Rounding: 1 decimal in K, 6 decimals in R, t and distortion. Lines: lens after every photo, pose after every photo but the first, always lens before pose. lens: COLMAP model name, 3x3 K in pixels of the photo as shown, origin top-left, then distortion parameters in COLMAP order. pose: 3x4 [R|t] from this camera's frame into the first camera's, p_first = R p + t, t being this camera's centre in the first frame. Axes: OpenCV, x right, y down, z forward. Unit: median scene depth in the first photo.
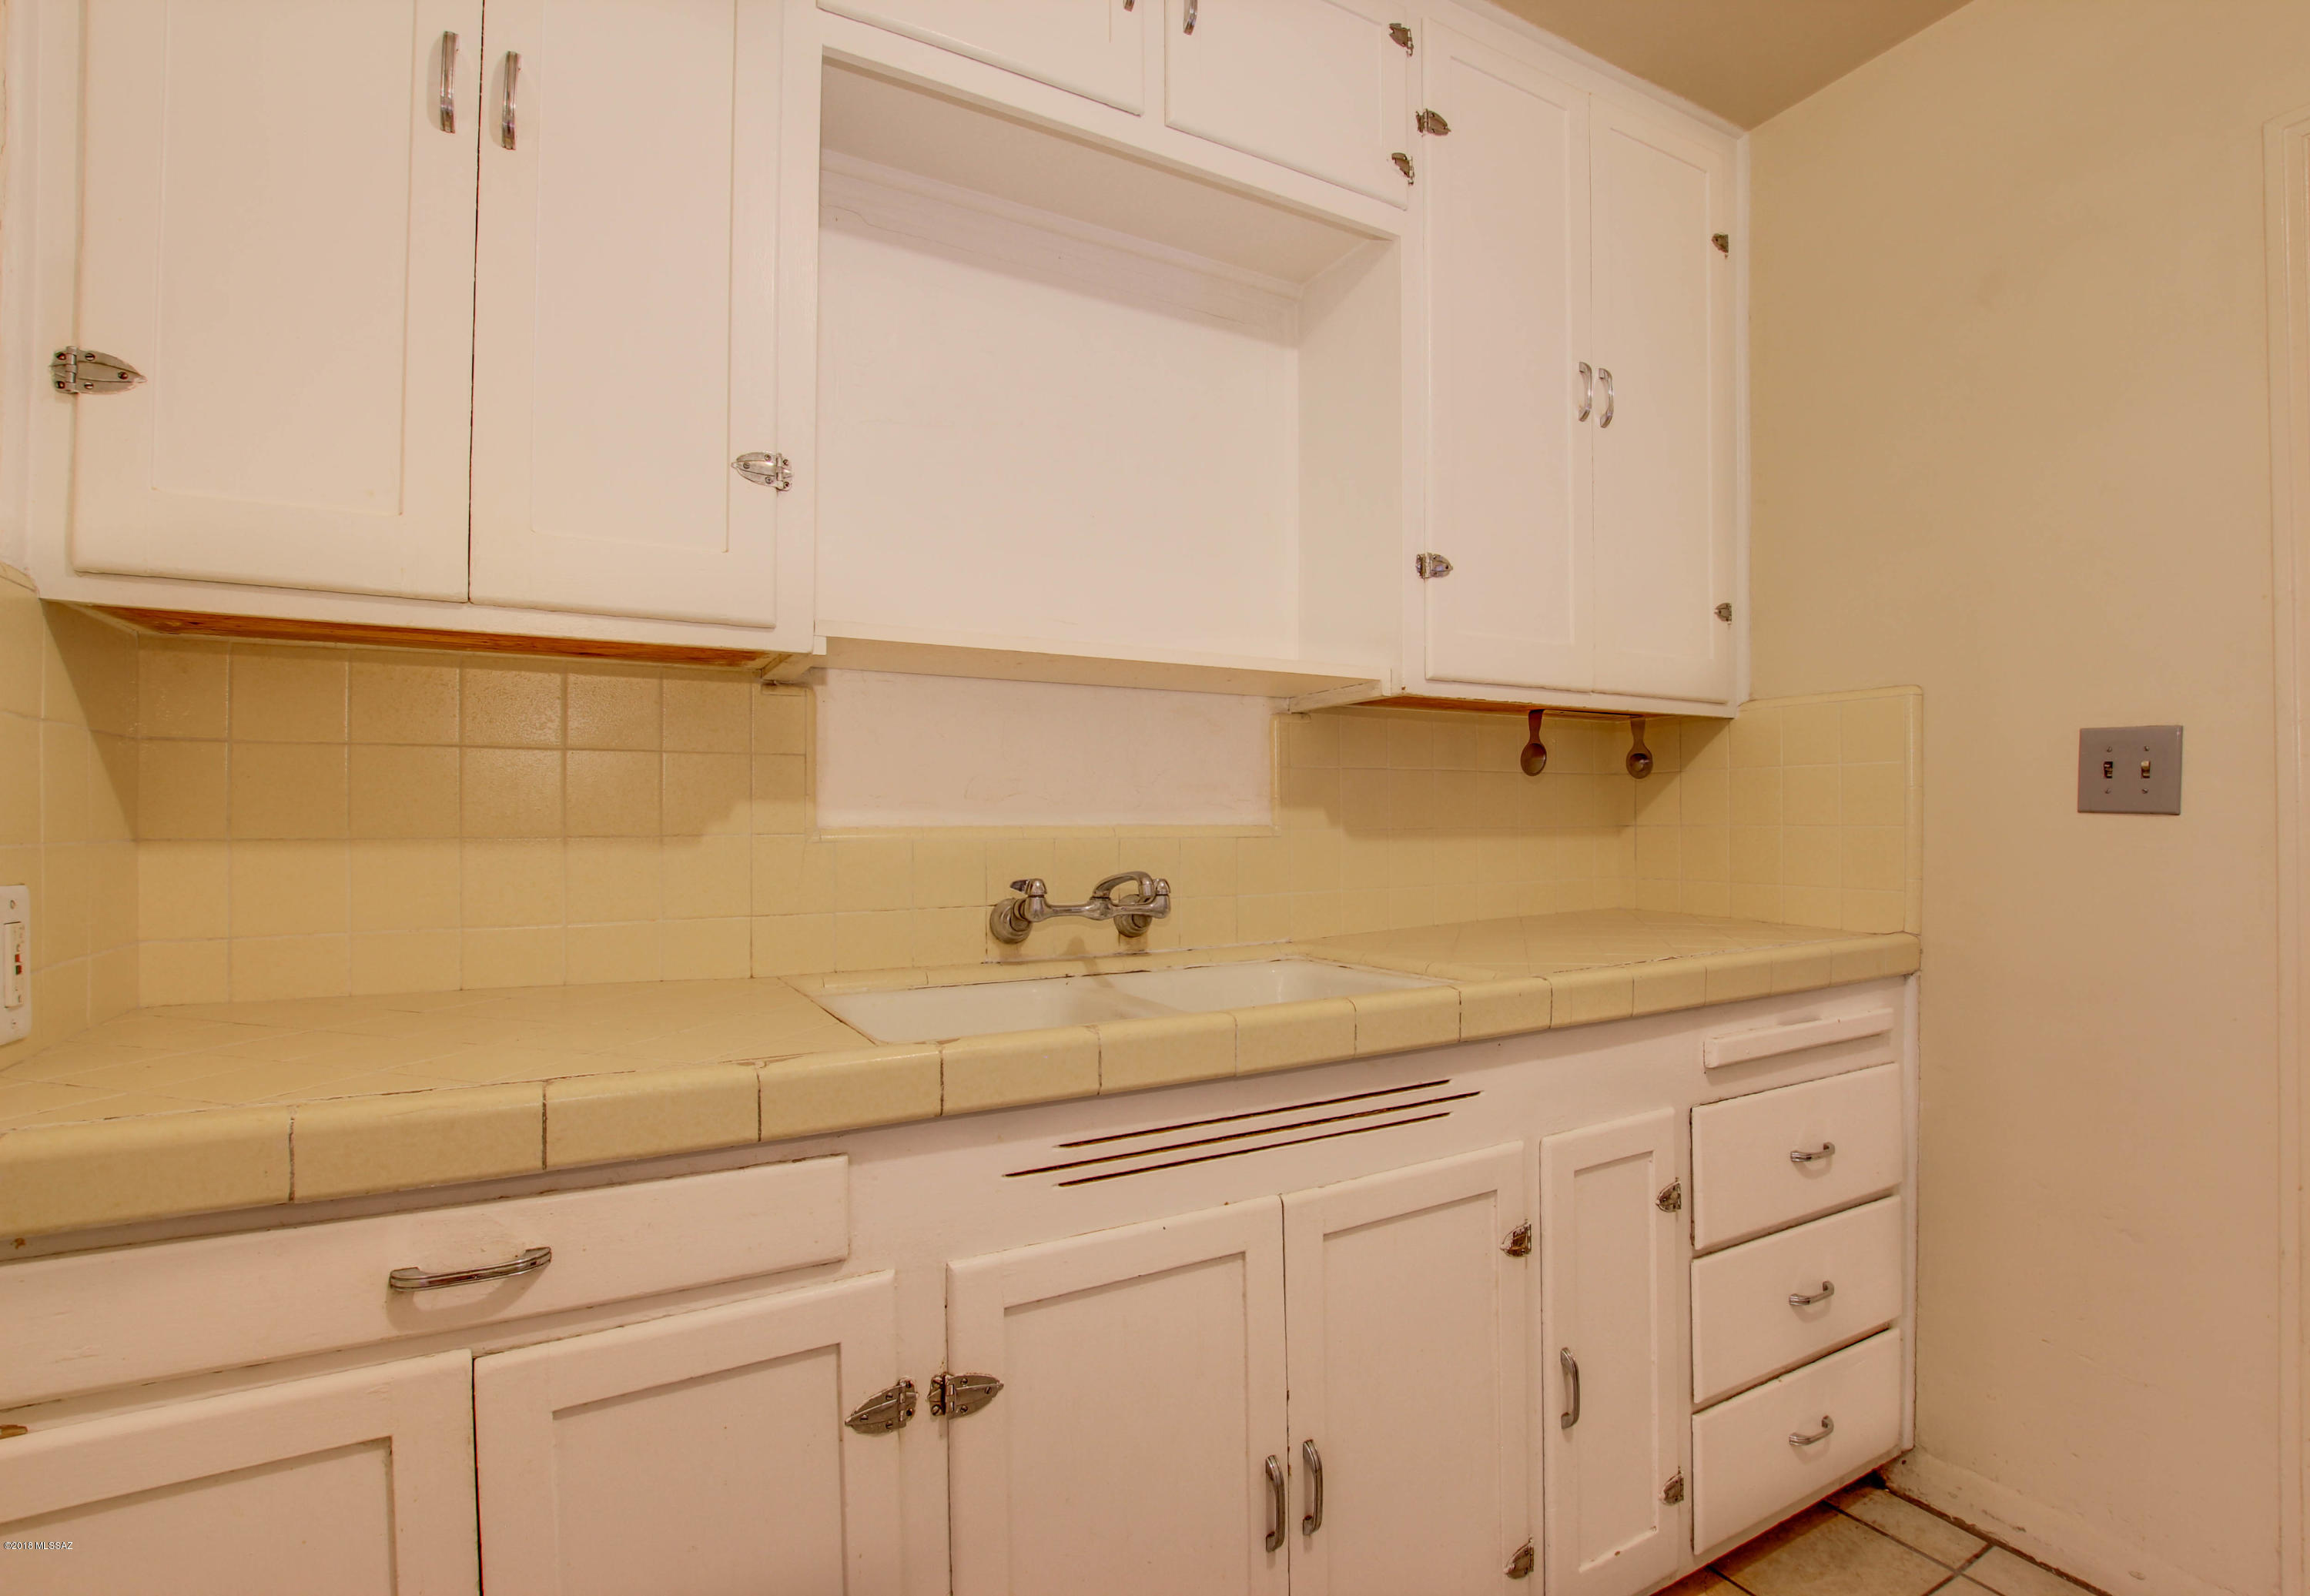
lens RADIAL K [[1108.1, 0, 1209.2], [0, 1108.1, 816.6], [0, 0, 1]] dist [-0.036379, 0.005159]
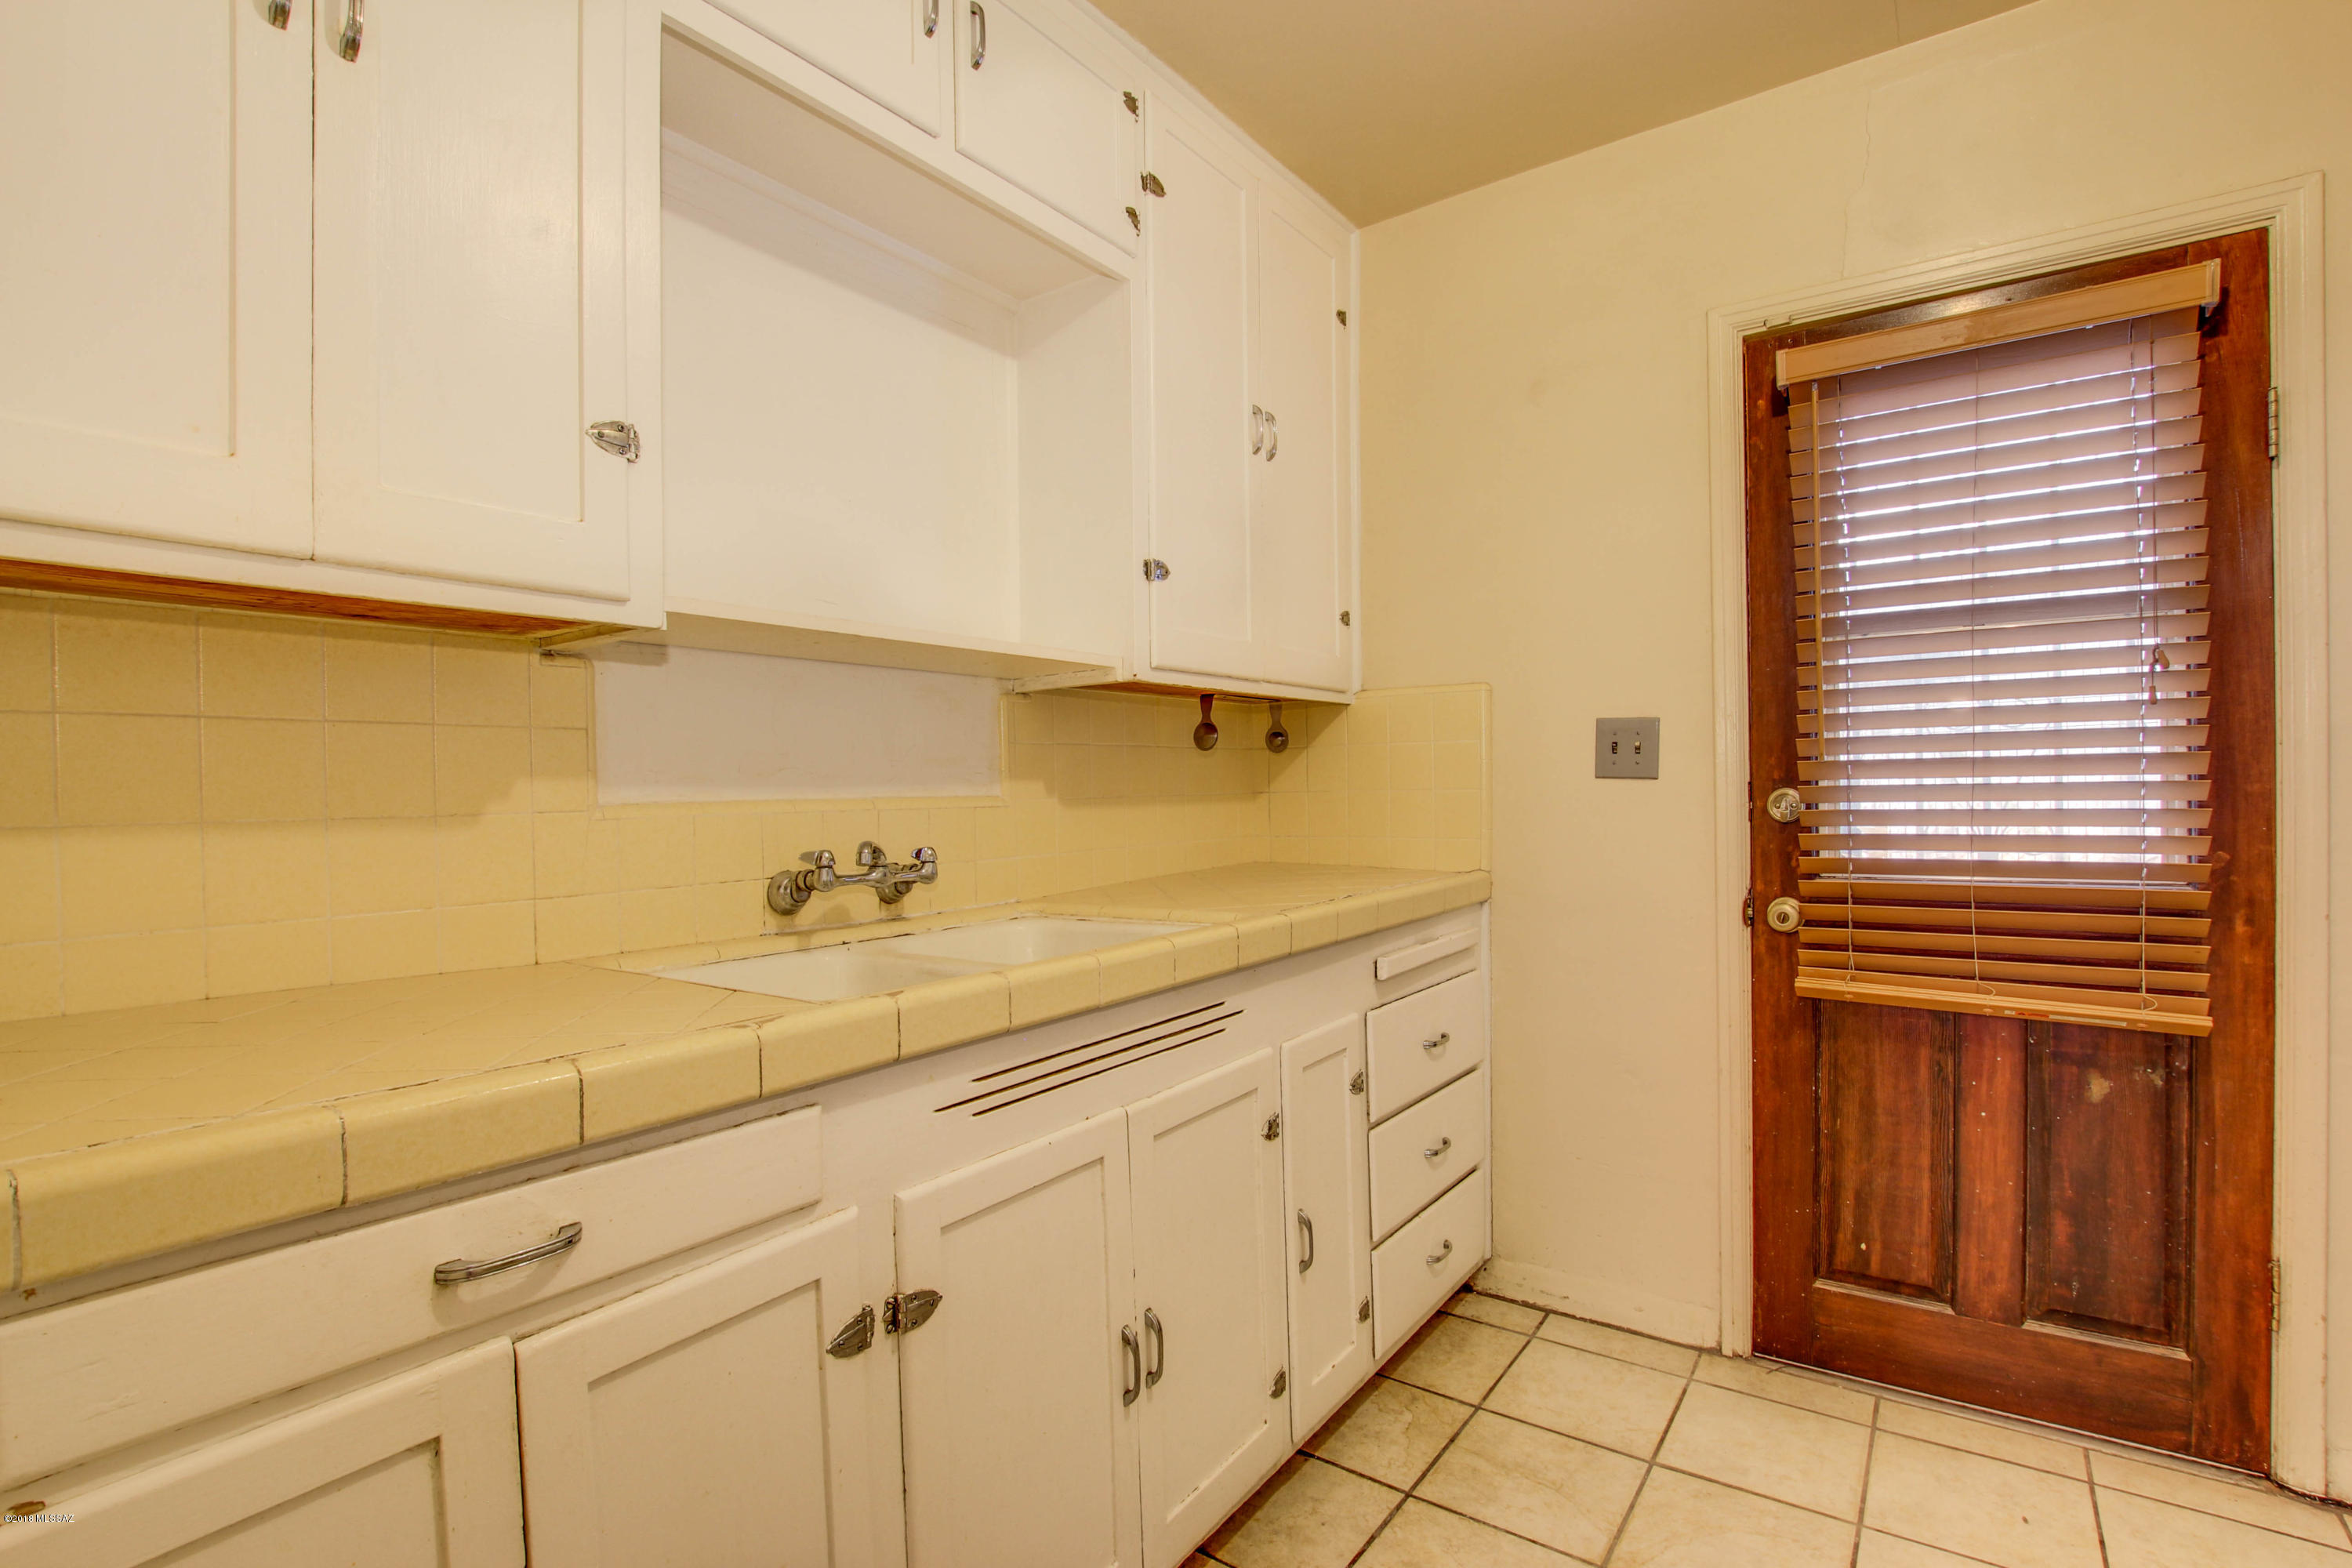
lens RADIAL K [[1096.2, 0, 1185.4], [0, 1096.2, 802.7], [0, 0, 1]] dist [-0.036445, 0.005422]
pose [[0.913534, -0.017070, 0.406404, -0.269609], [0.011417, 0.999801, 0.016332, -0.001315], [-0.406602, -0.010280, 0.913547, -0.074544]]
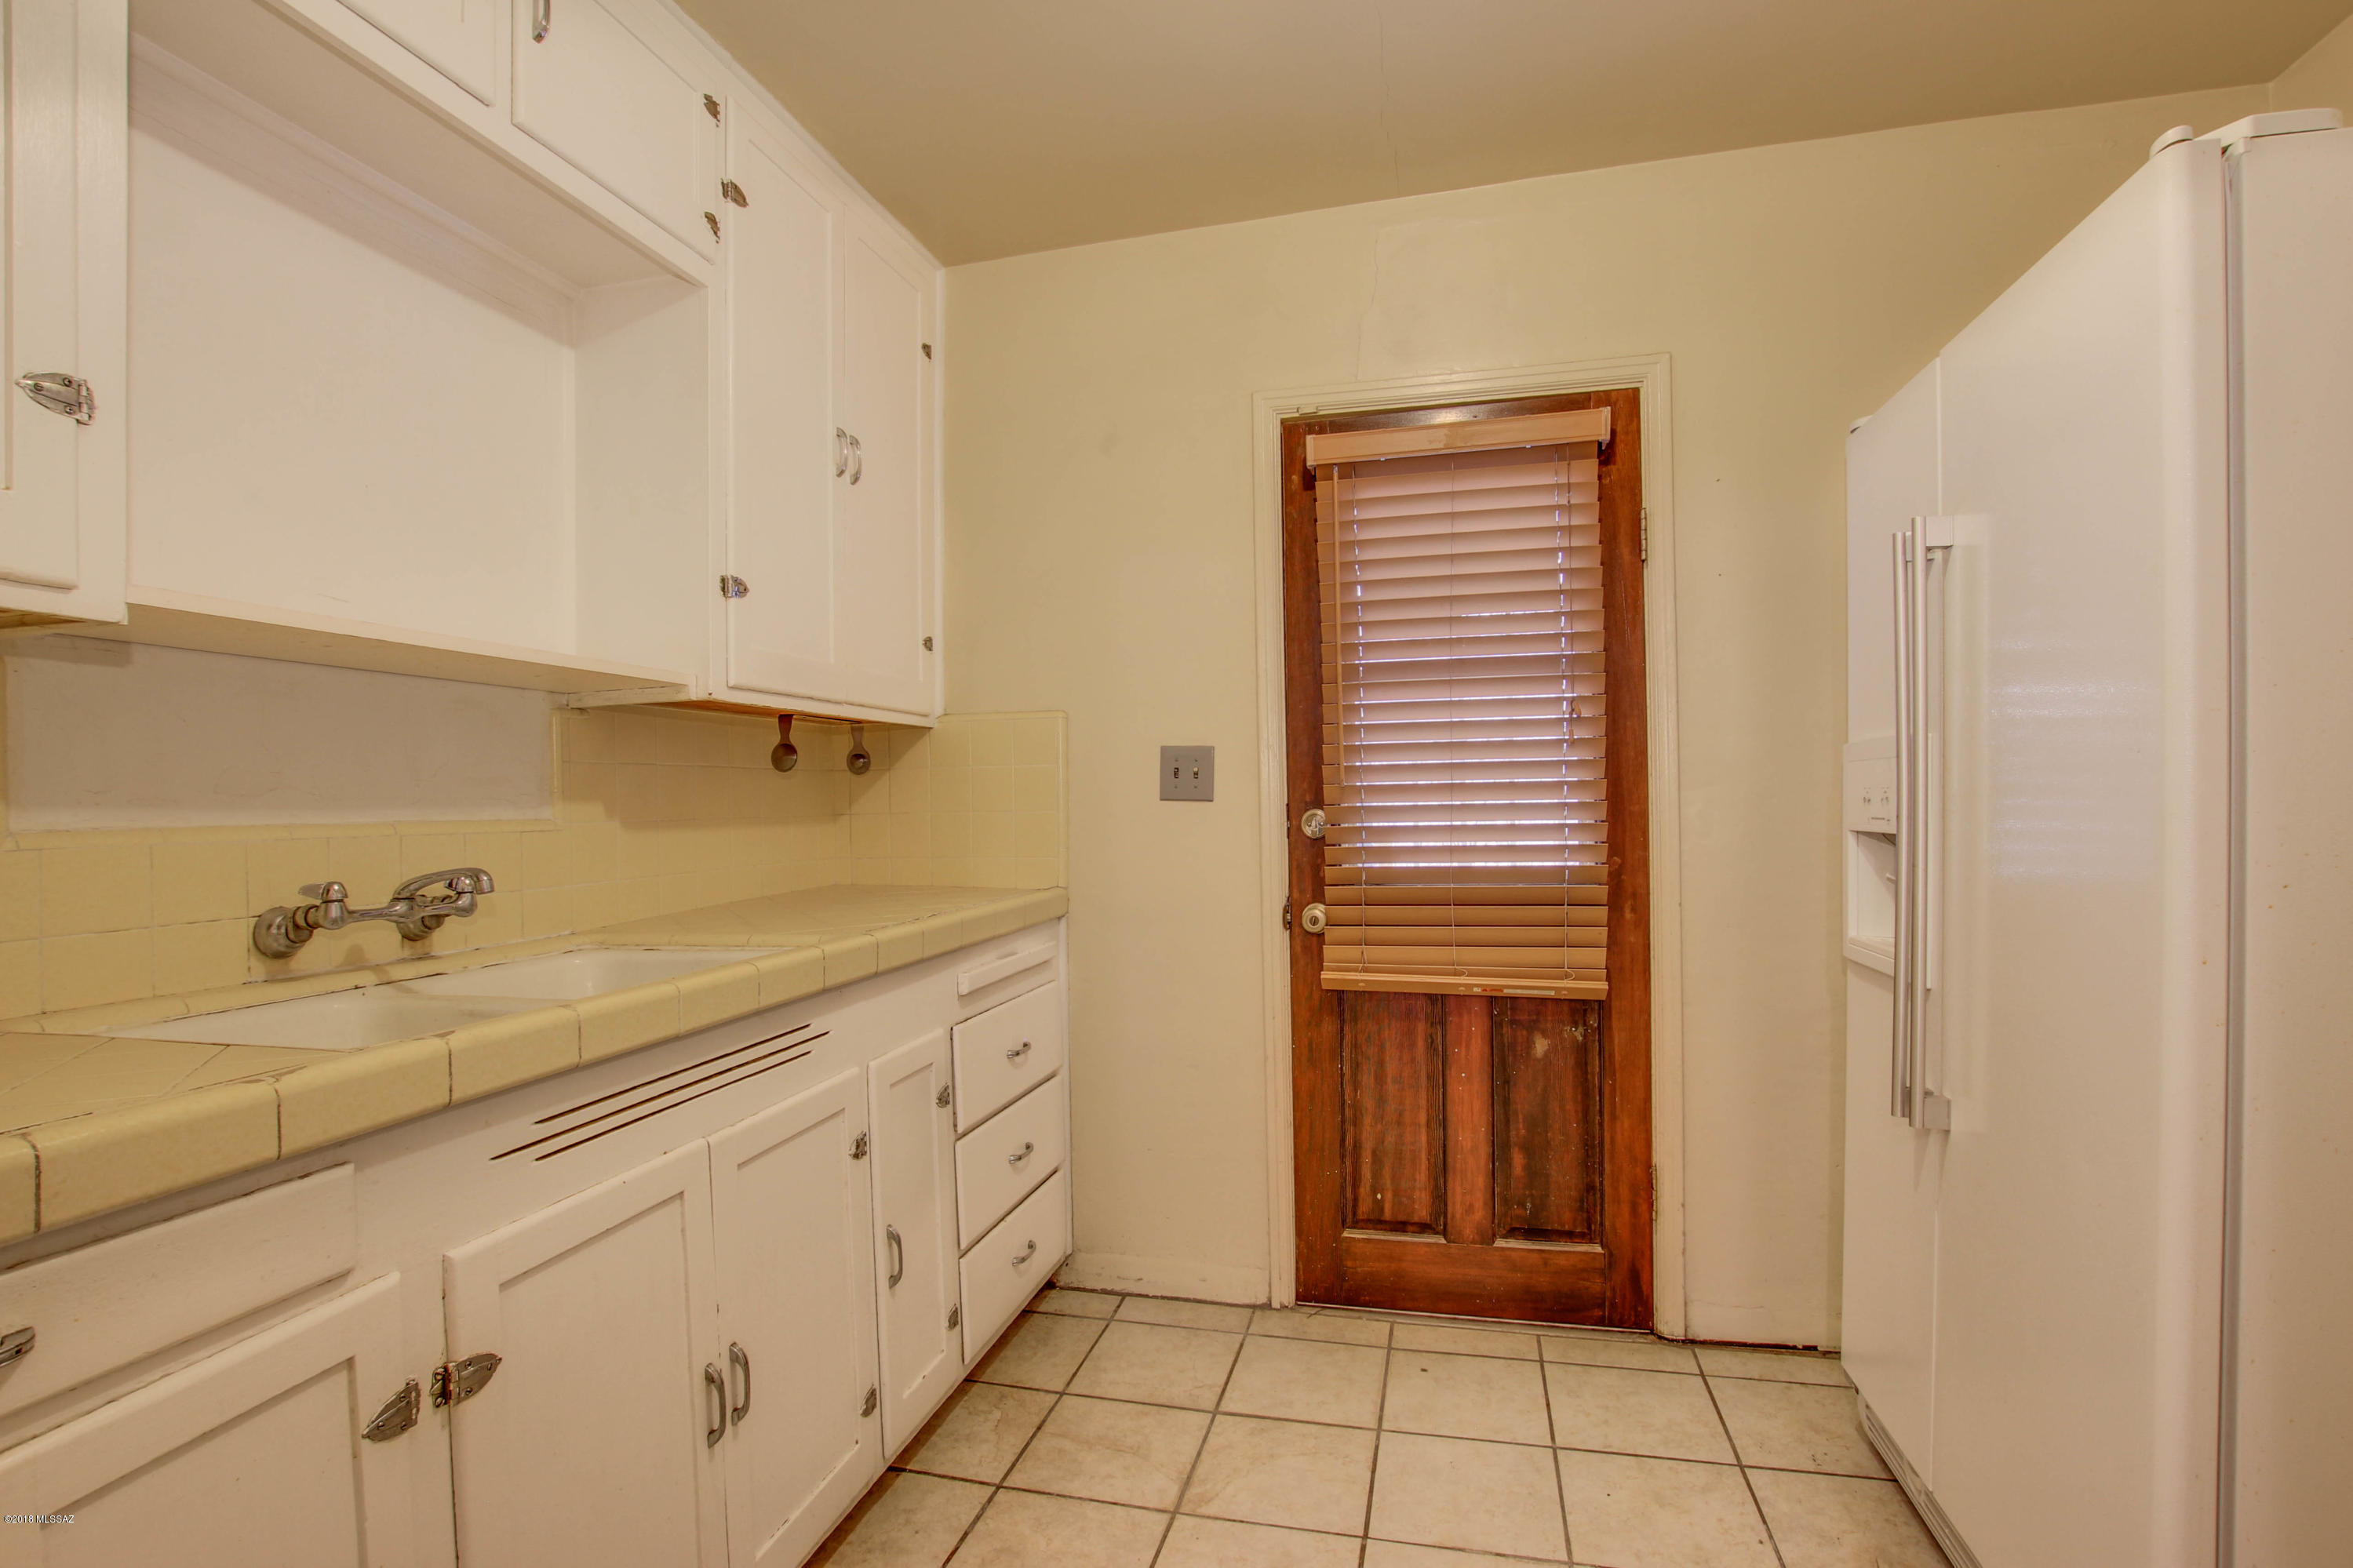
lens RADIAL K [[1096.5, 0, 1185.9], [0, 1096.5, 802.7], [0, 0, 1]] dist [-0.036445, 0.005422]
pose [[0.697502, -0.008567, 0.716532, -0.307234], [0.011047, 0.999938, 0.001202, -0.002322], [-0.716498, 0.007077, 0.697553, -0.120136]]
